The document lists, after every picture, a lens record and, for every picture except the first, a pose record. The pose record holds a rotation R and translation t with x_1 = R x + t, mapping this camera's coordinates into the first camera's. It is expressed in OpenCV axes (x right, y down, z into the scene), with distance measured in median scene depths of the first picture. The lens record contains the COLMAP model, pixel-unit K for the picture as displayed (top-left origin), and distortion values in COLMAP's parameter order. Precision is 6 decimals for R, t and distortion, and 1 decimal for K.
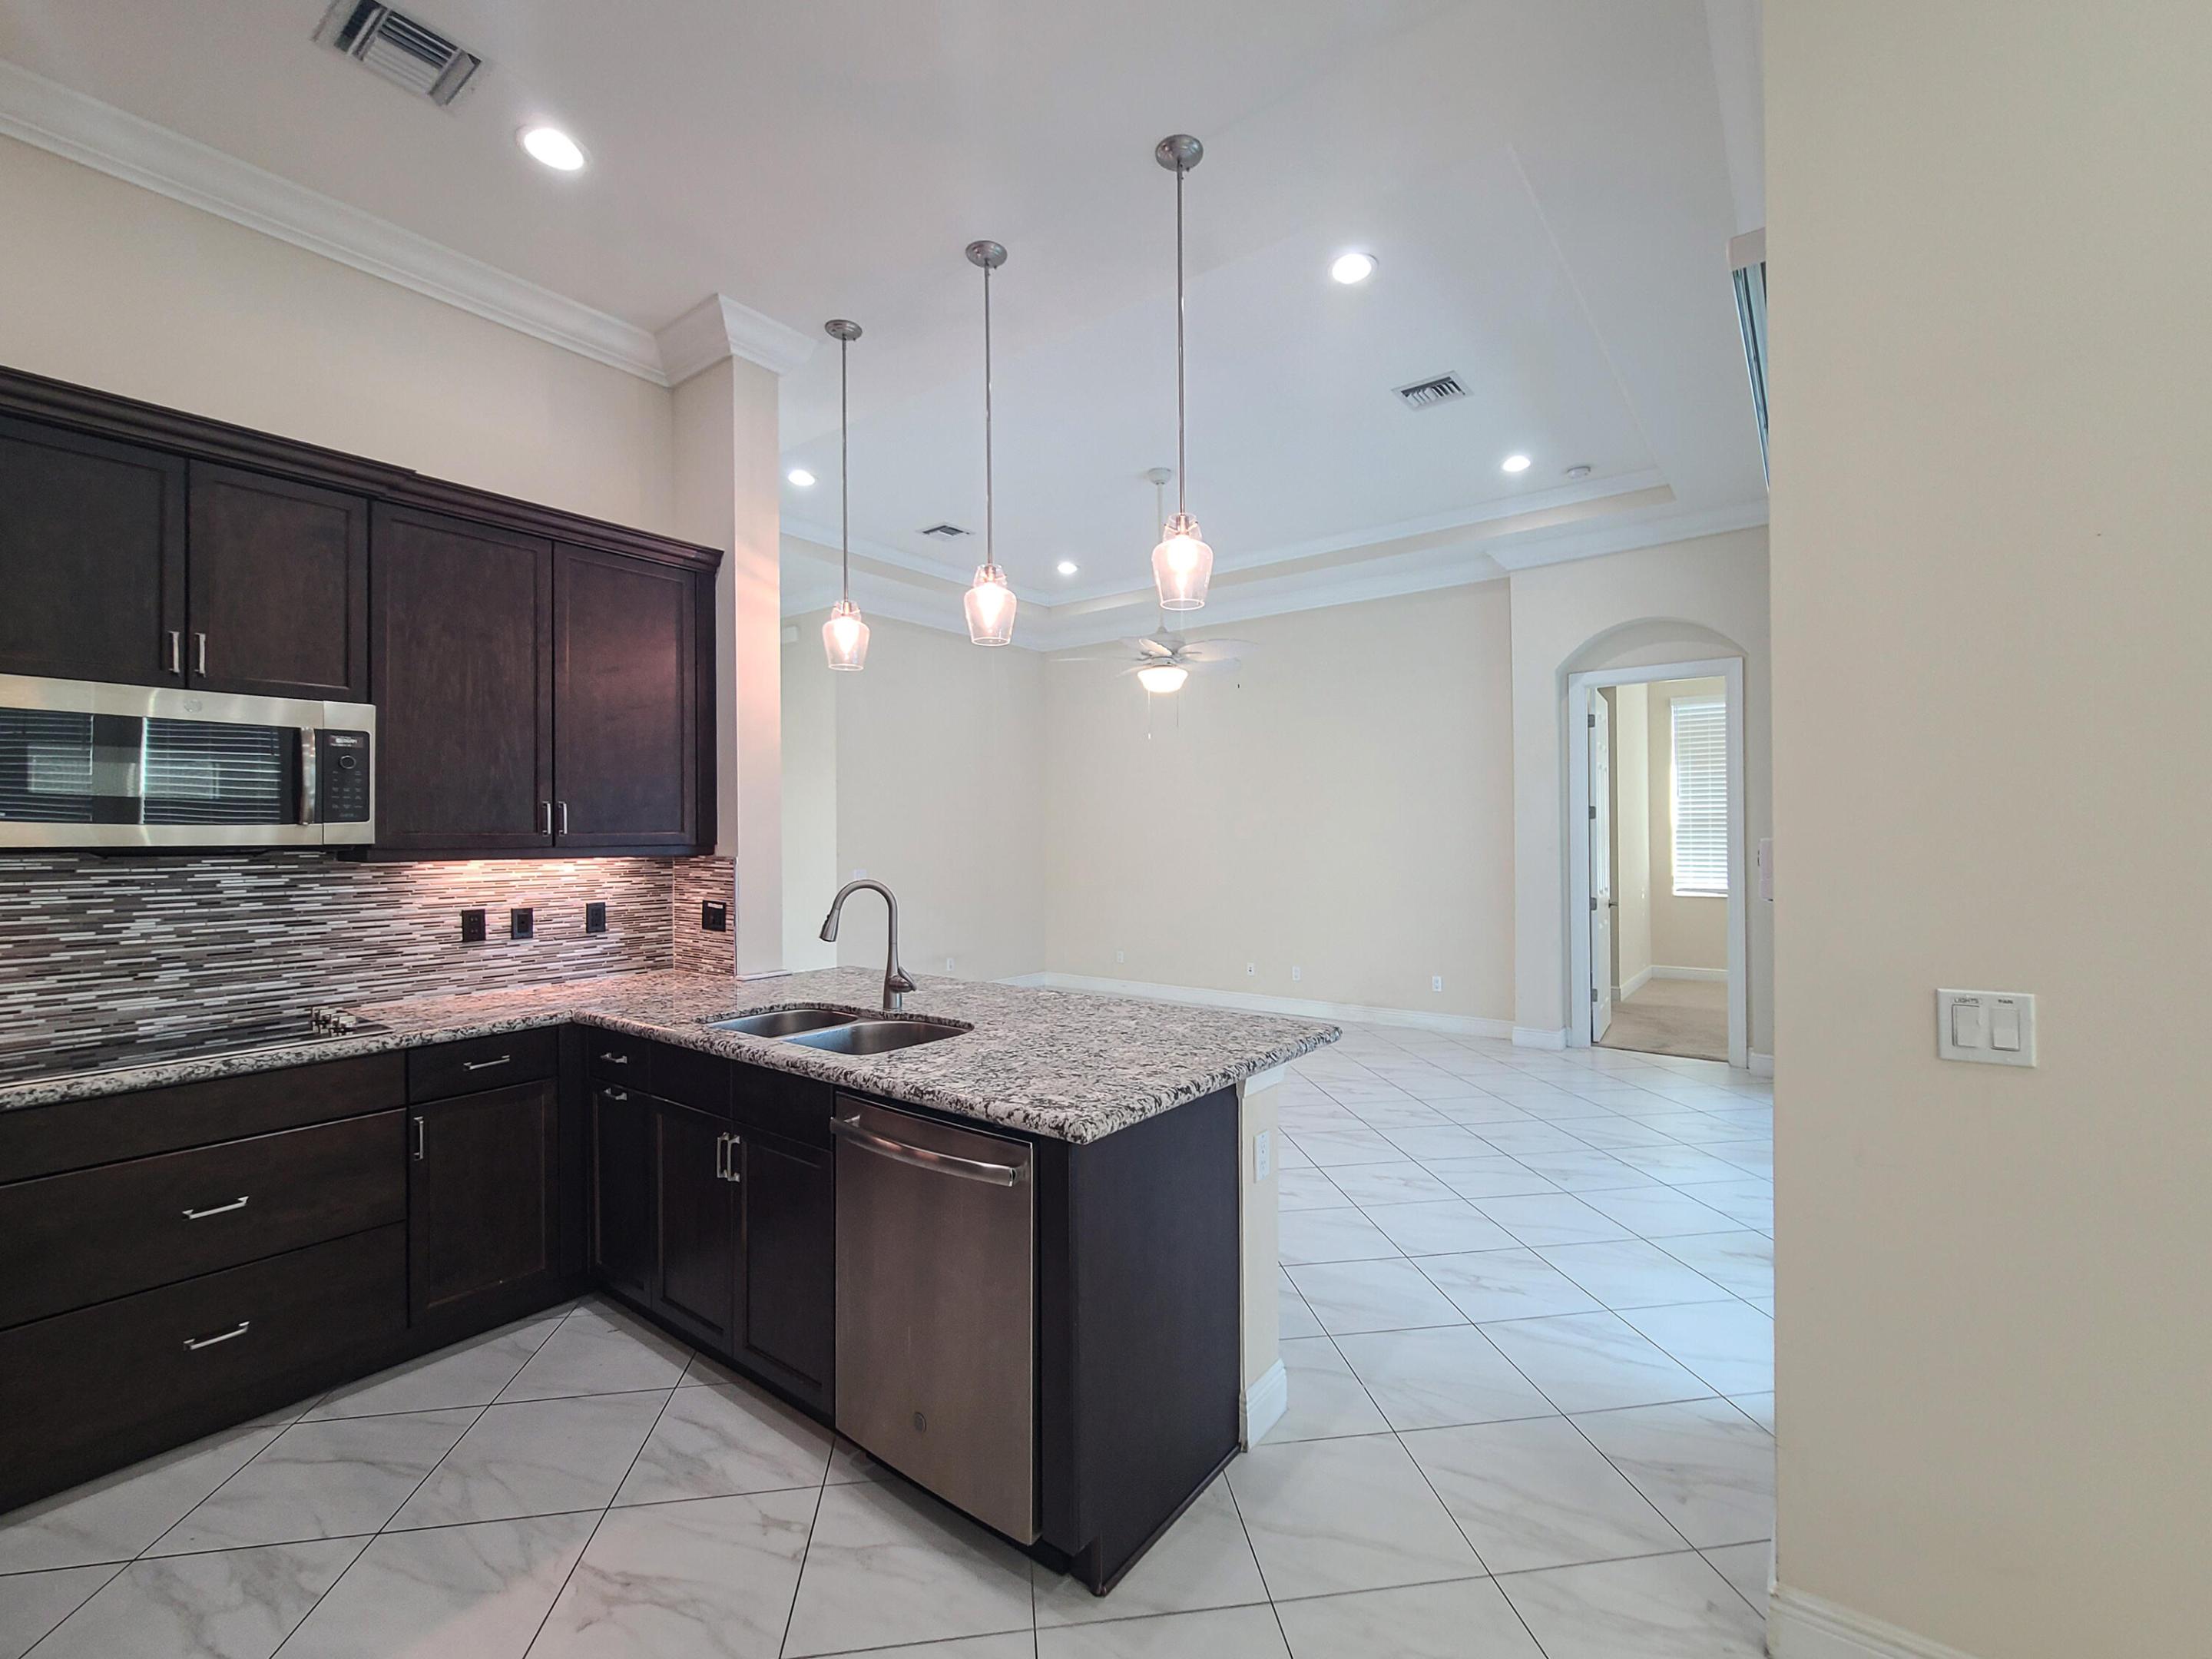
lens RADIAL K [[951.1, 0, 1135.7], [0, 951.1, 828.3], [0, 0, 1]] dist [-0.004549, 0.001489]
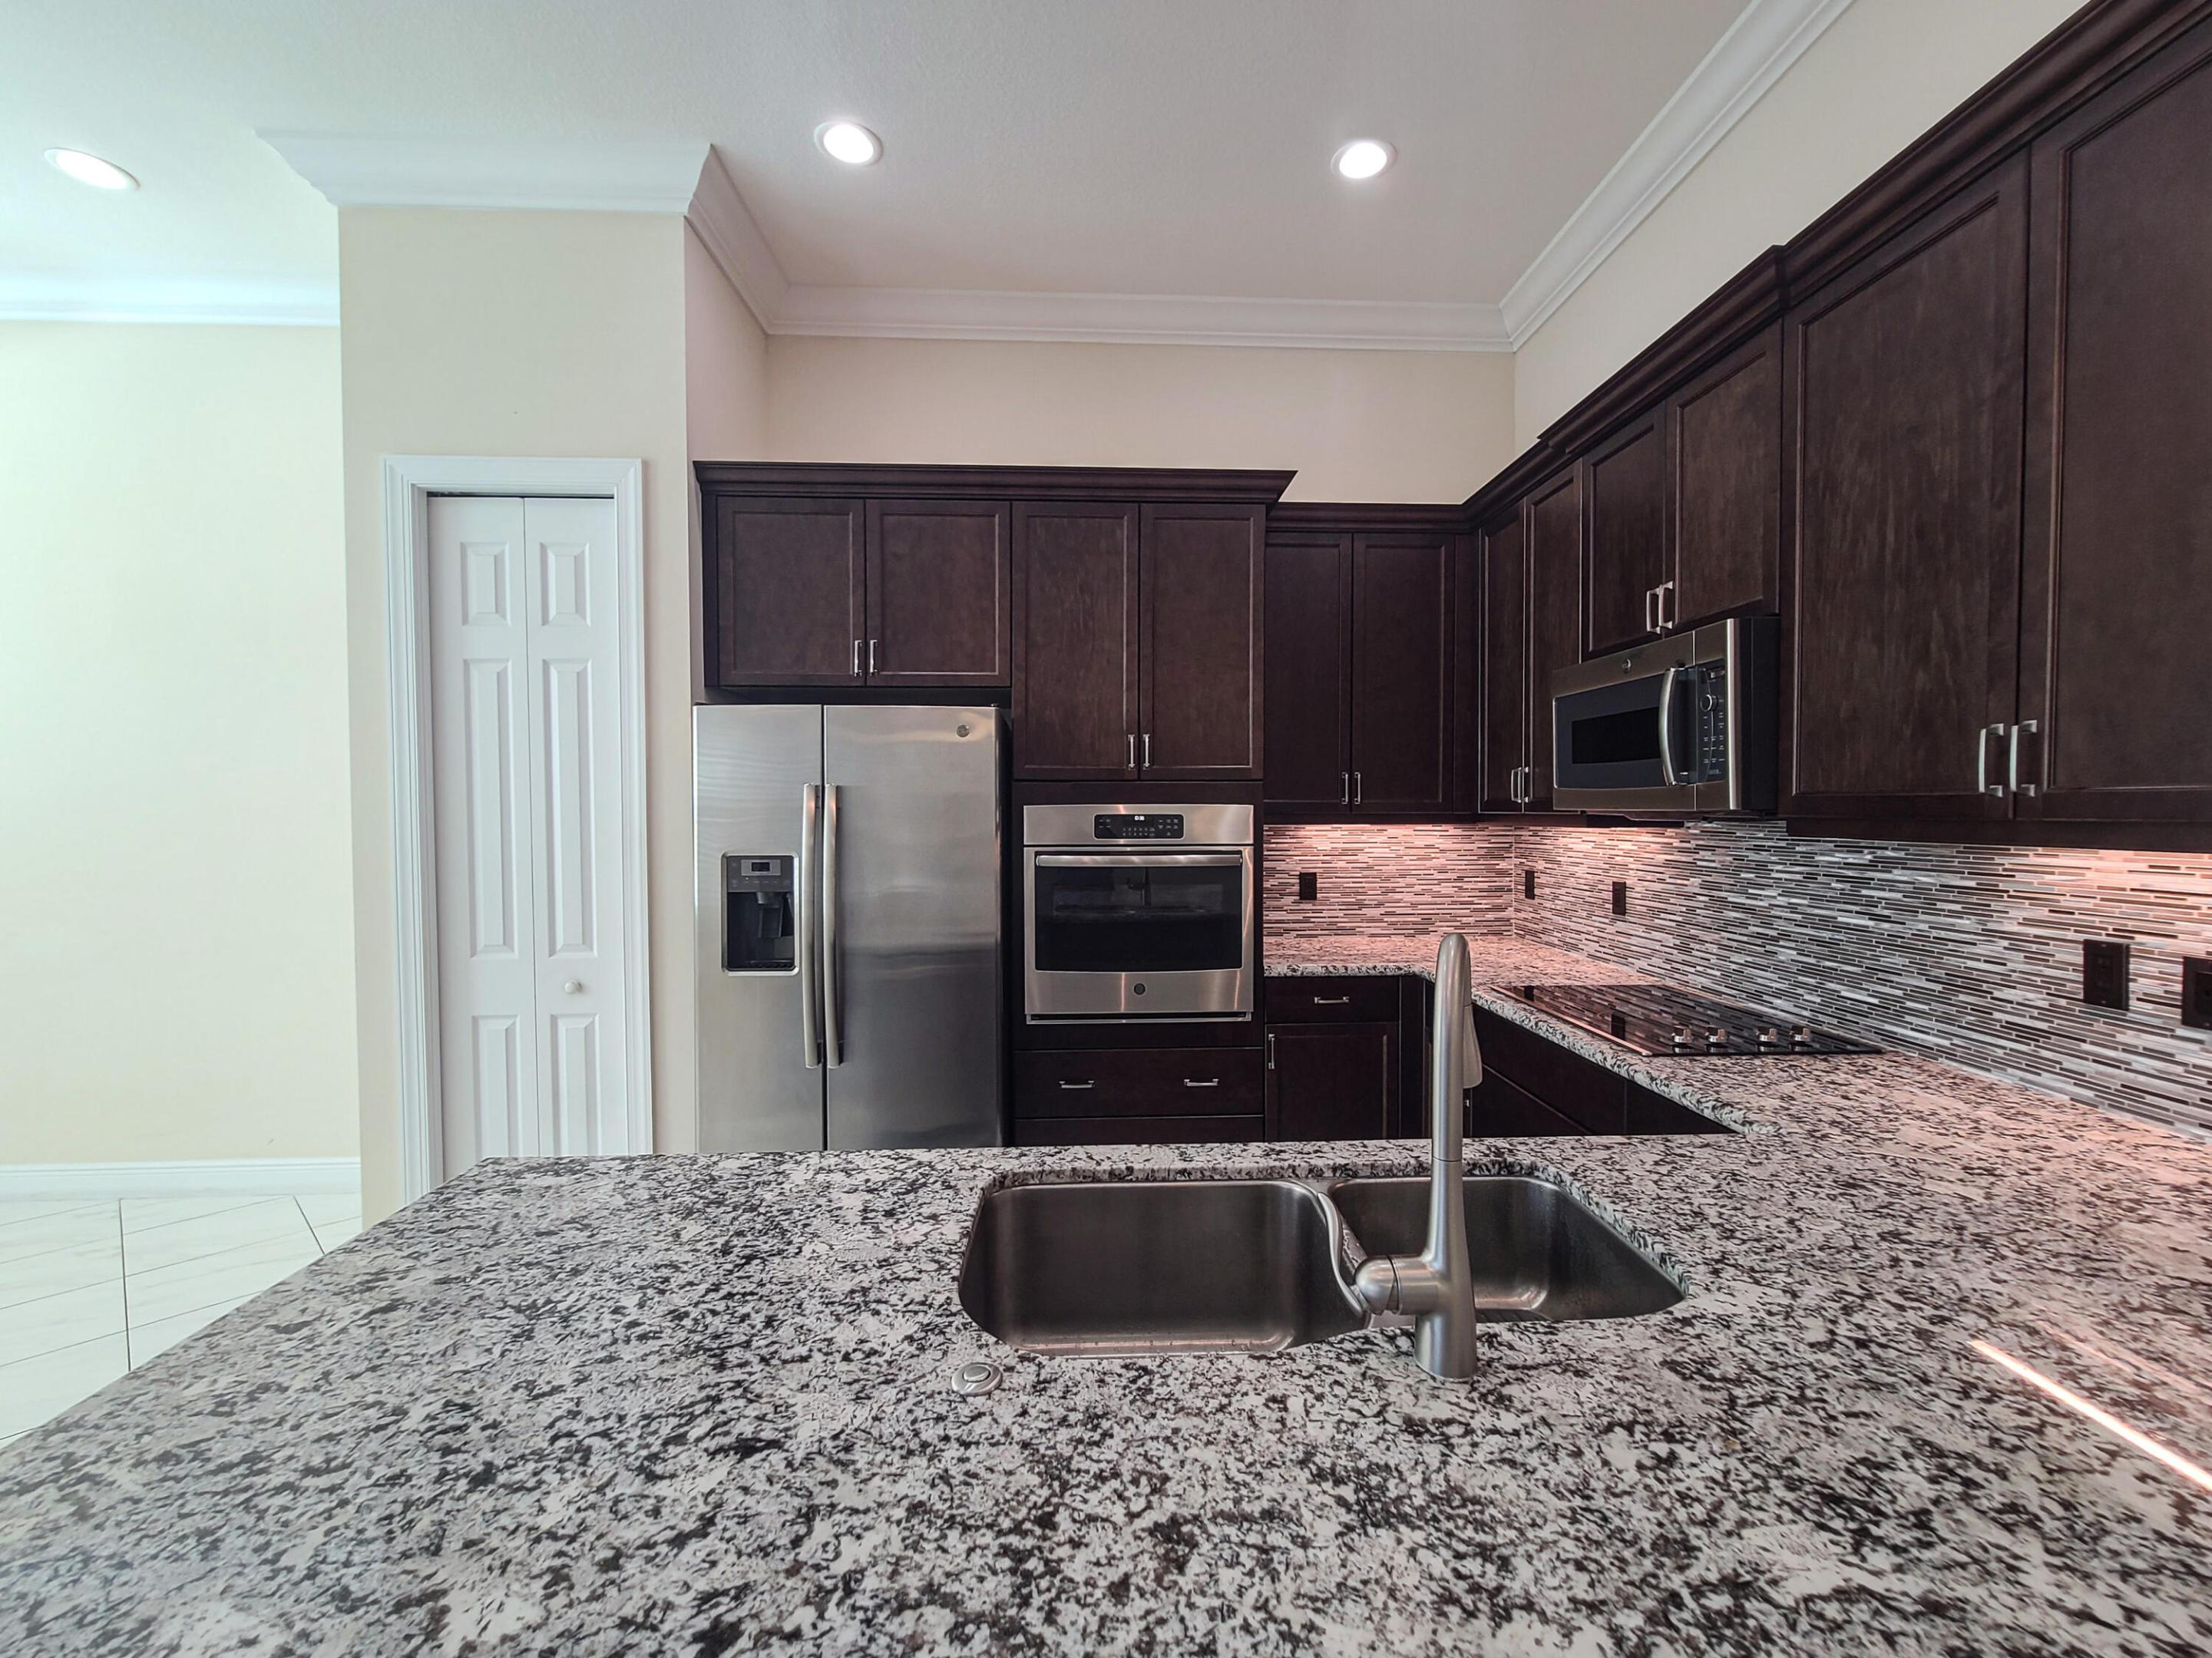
lens RADIAL K [[924.9, 0, 1120.9], [0, 924.9, 841.2], [0, 0, 1]] dist [-0.004966, -0.000278]
pose [[-0.777979, 0.034592, -0.627337, 0.005459], [0.016101, 0.999253, 0.035133, 0.006725], [0.628084, 0.017232, -0.777955, 1.027464]]
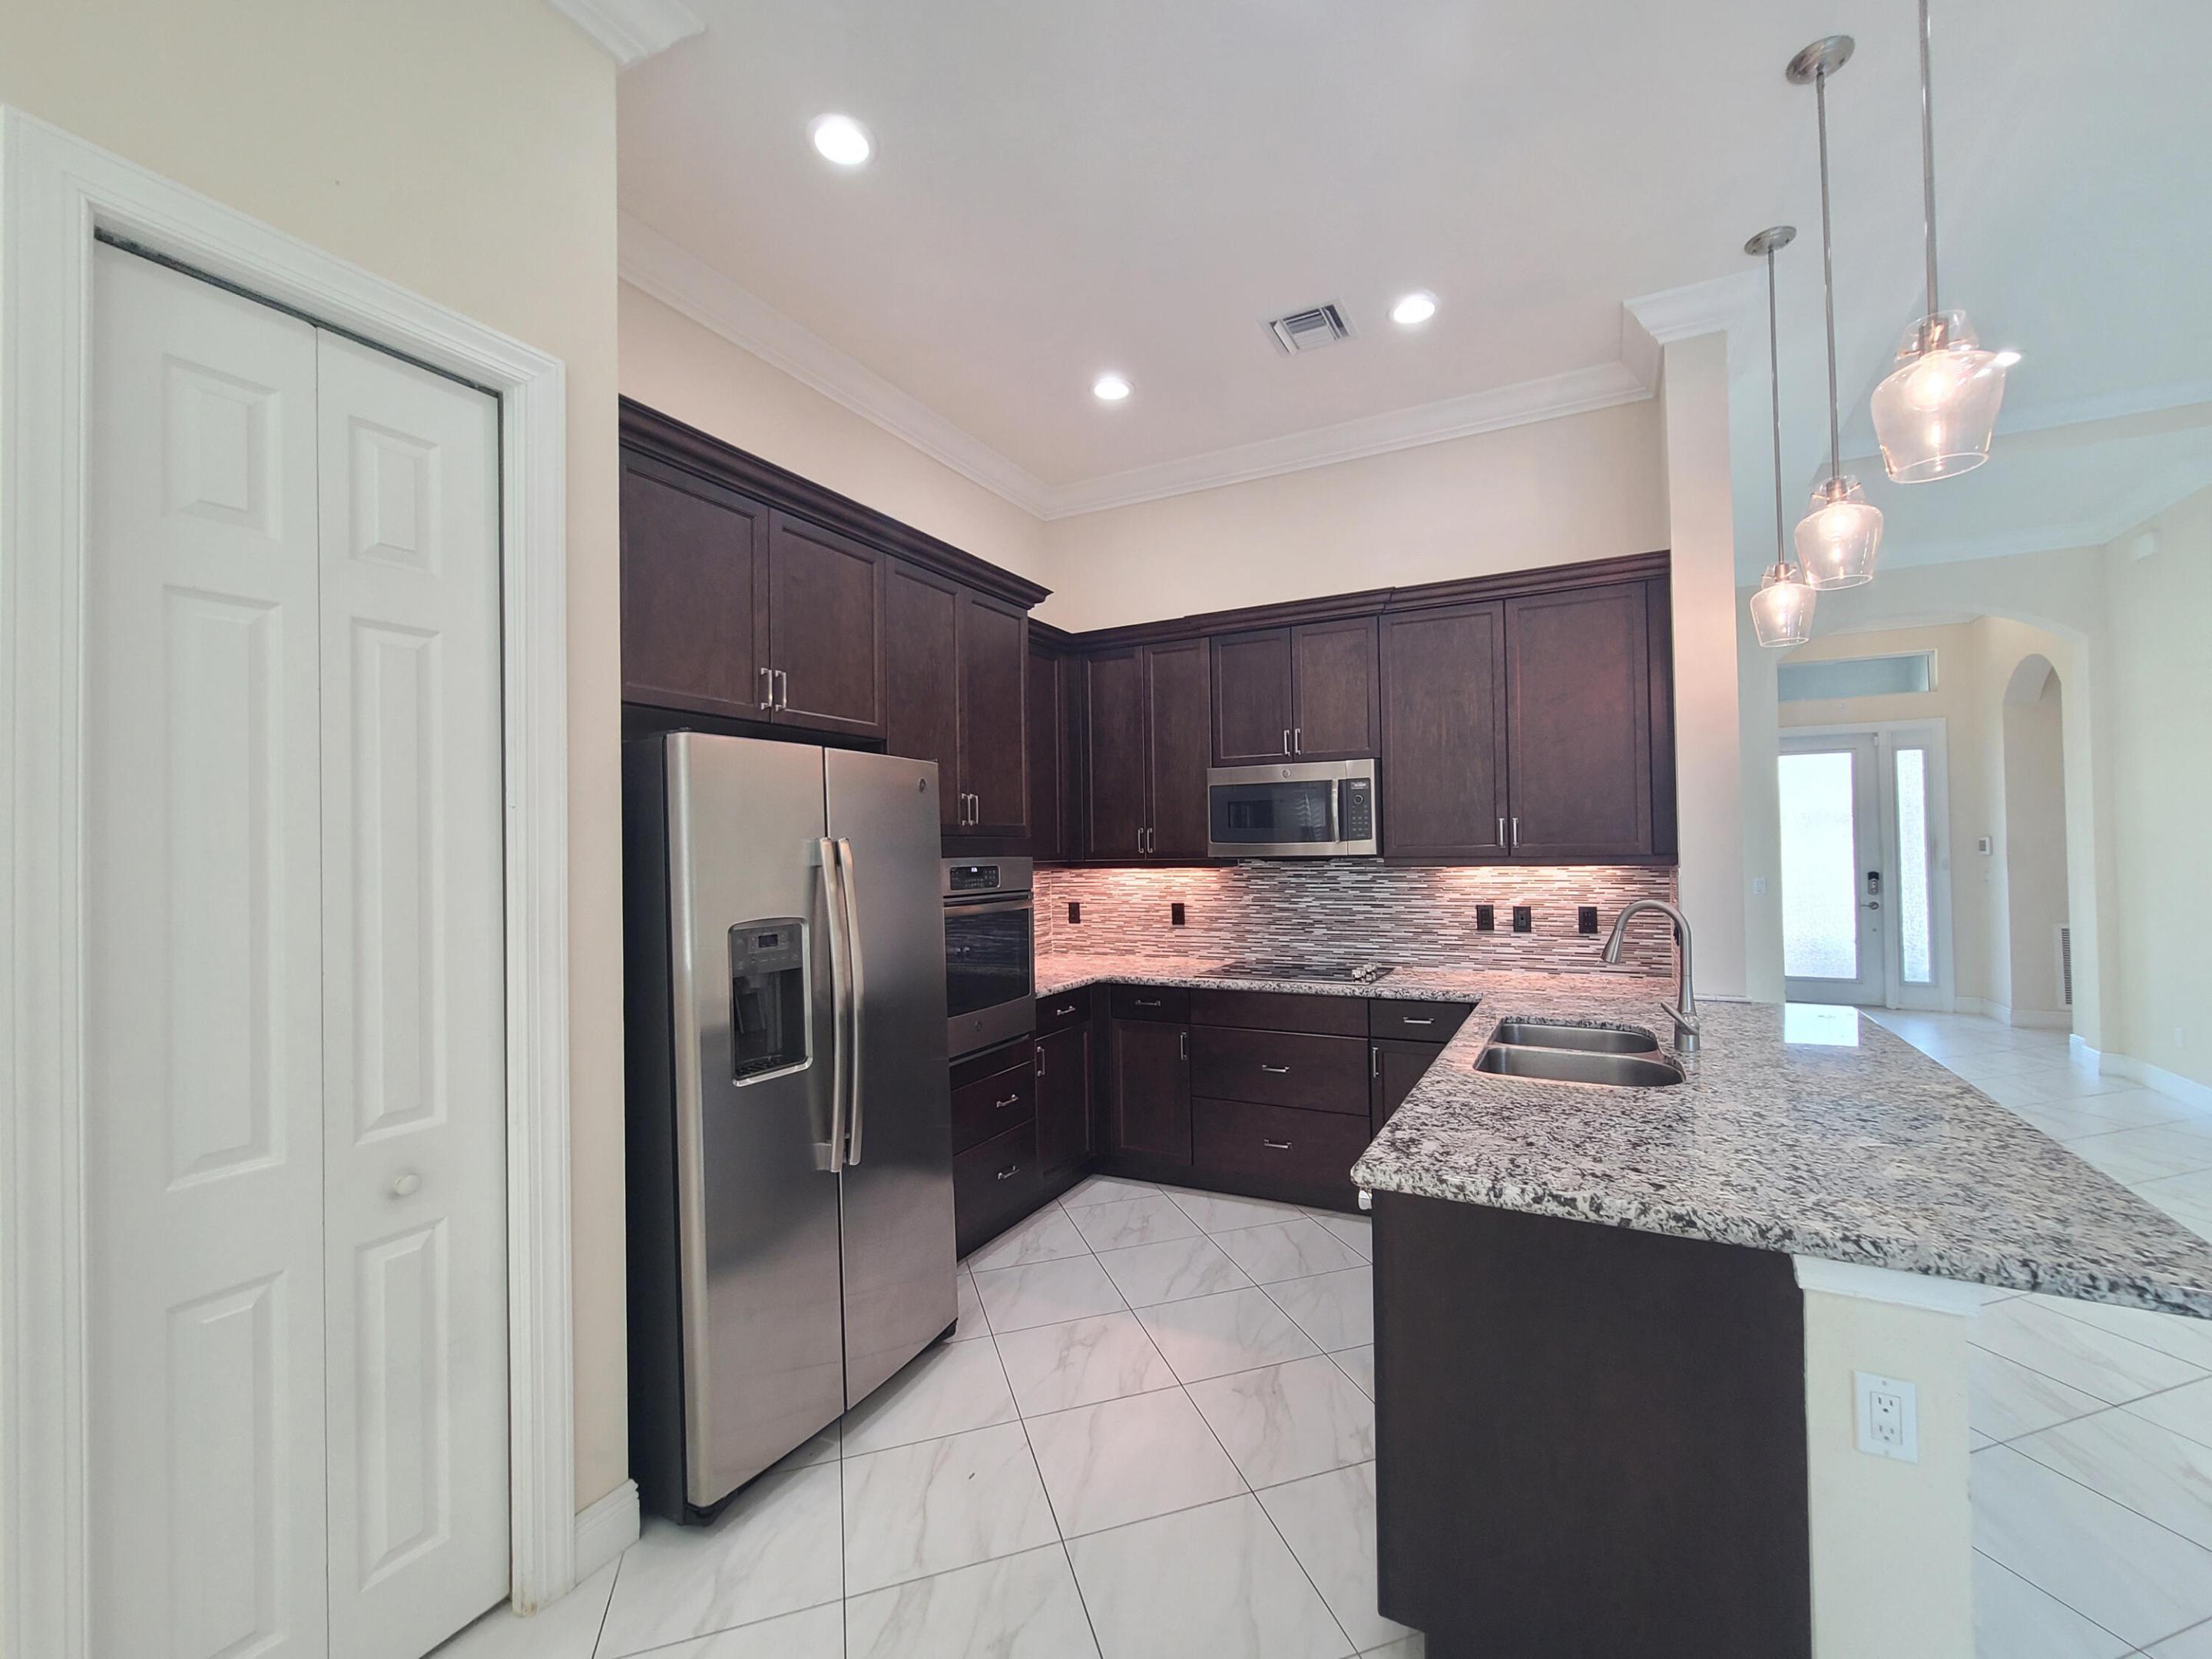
lens RADIAL K [[925.0, 0, 1122.3], [0, 925.0, 830.6], [0, 0, 1]] dist [-0.004966, -0.000278]
pose [[0.156411, -0.014200, -0.987590, 0.435645], [0.025277, 0.999627, -0.010370, -0.012286], [0.987368, -0.023342, 0.156712, 0.325185]]
